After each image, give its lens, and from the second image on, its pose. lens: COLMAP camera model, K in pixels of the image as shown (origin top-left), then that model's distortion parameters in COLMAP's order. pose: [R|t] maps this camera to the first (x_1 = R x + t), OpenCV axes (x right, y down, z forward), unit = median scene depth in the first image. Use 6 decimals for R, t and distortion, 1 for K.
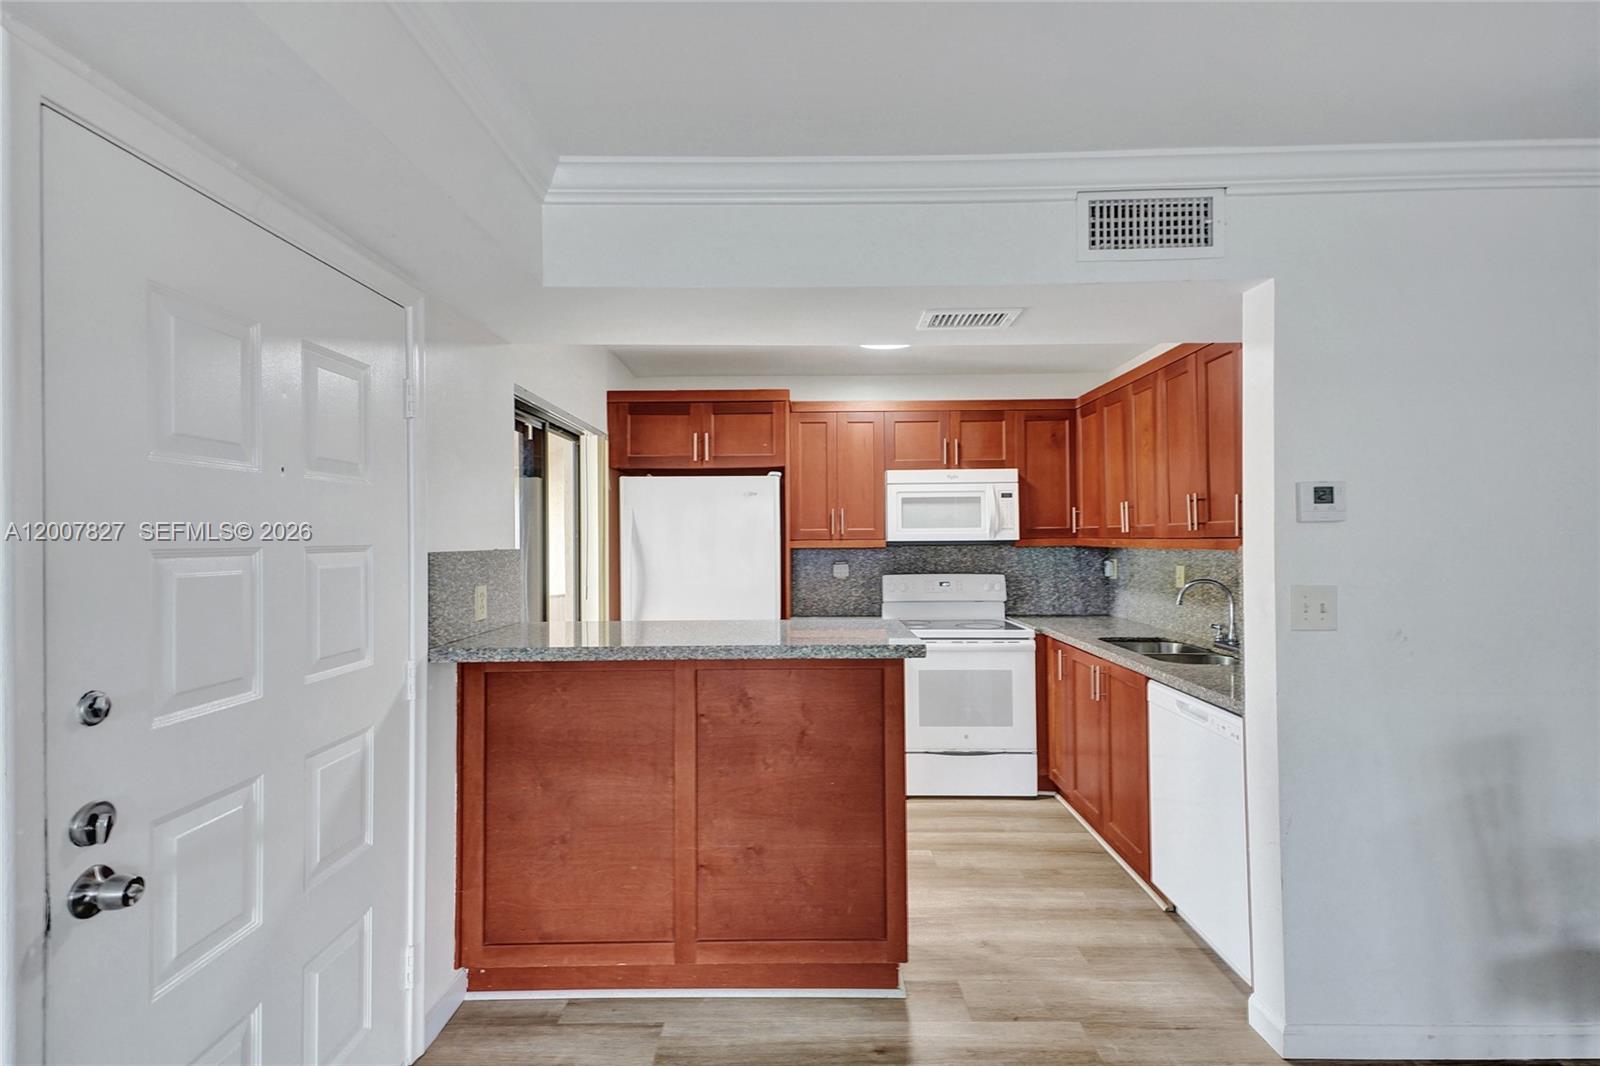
lens RADIAL K [[712.6, 0, 804.8], [0, 712.6, 531.2], [0, 0, 1]] dist [0.048569, -0.016257]
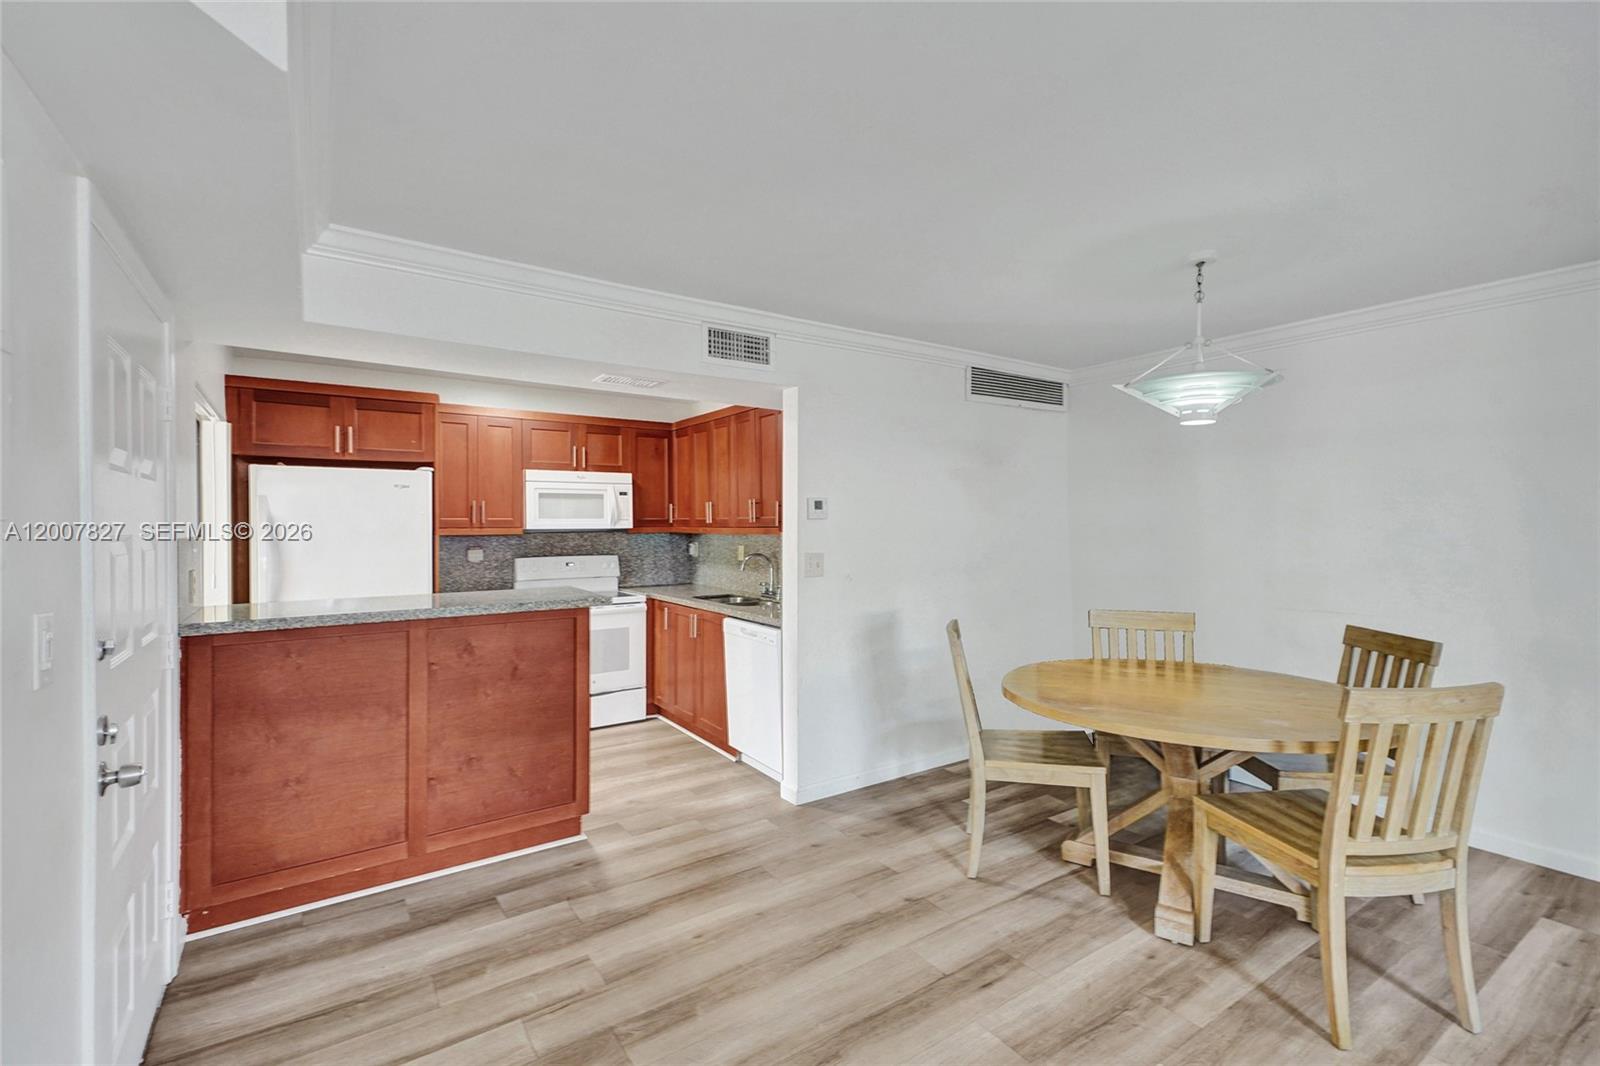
lens RADIAL K [[708.2, 0, 802.4], [0, 708.2, 524.9], [0, 0, 1]] dist [0.049121, -0.015802]
pose [[0.825324, 0.003301, 0.564649, -0.189276], [-0.008036, 0.999950, 0.005900, -0.004104], [-0.564602, -0.009407, 0.825310, -0.260306]]
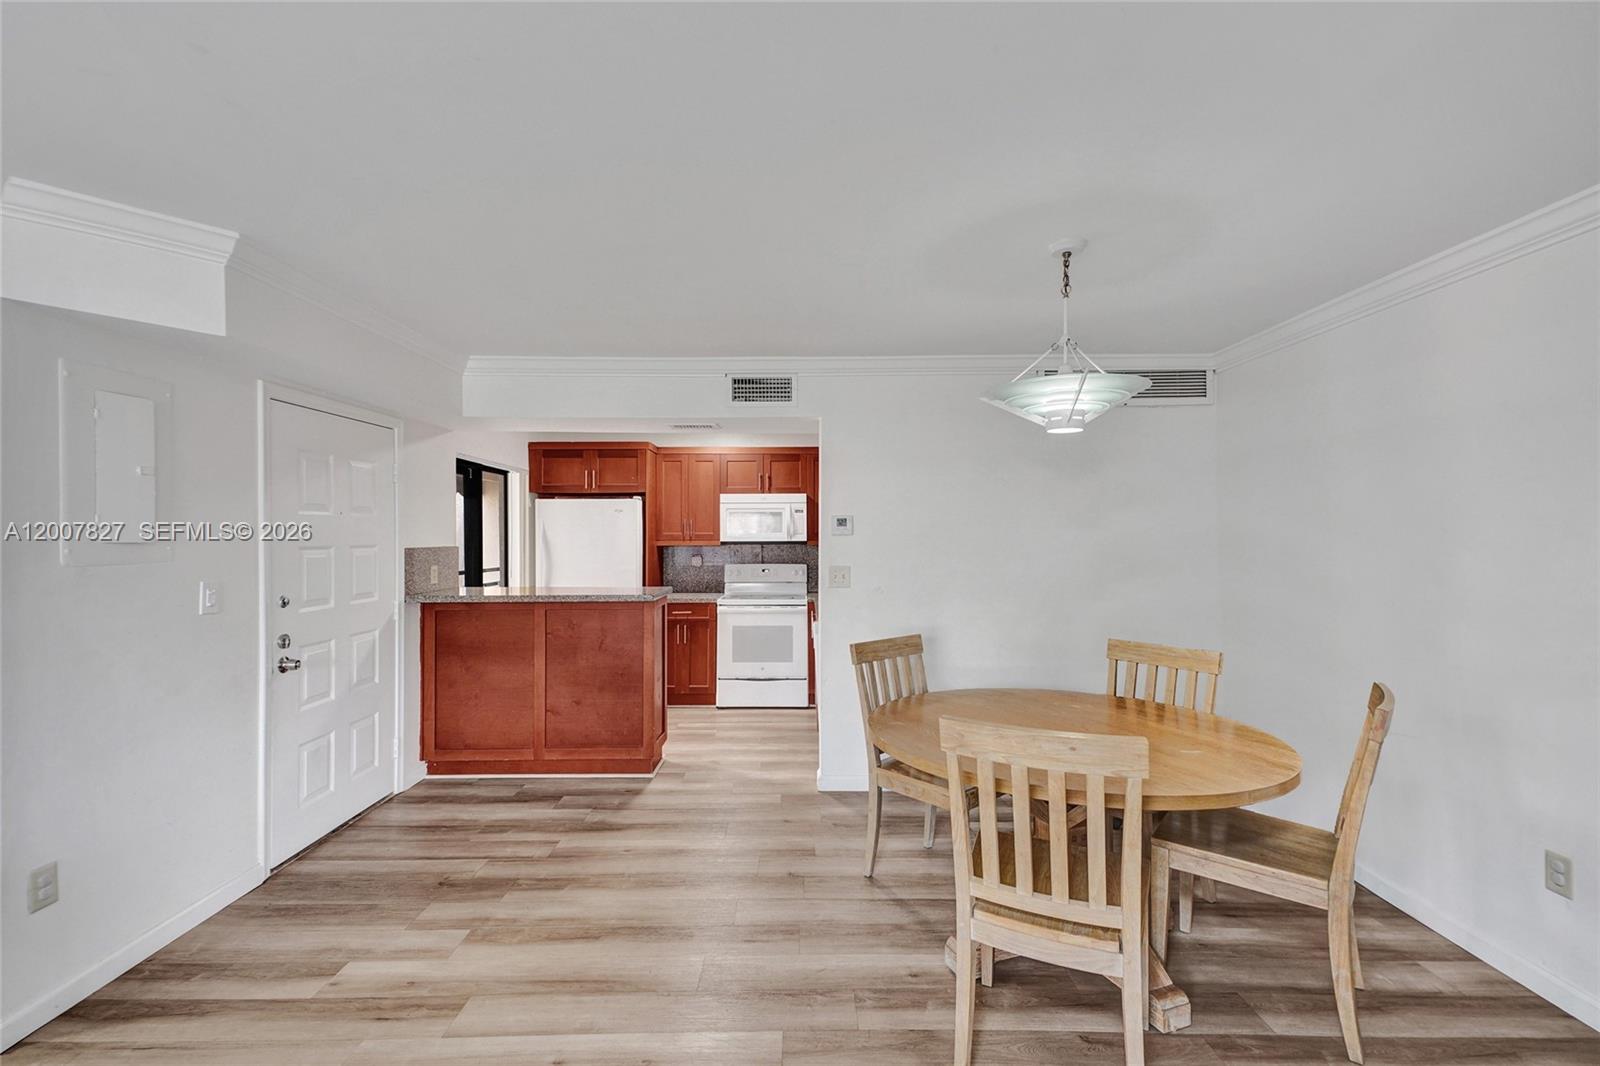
lens RADIAL K [[715.6, 0, 798.8], [0, 715.6, 529.3], [0, 0, 1]] dist [0.049583, -0.017101]
pose [[0.999988, 0.003819, -0.002974, 0.310919], [-0.003810, 0.999988, 0.002981, -0.017725], [0.002986, -0.002970, 0.999991, -0.544835]]
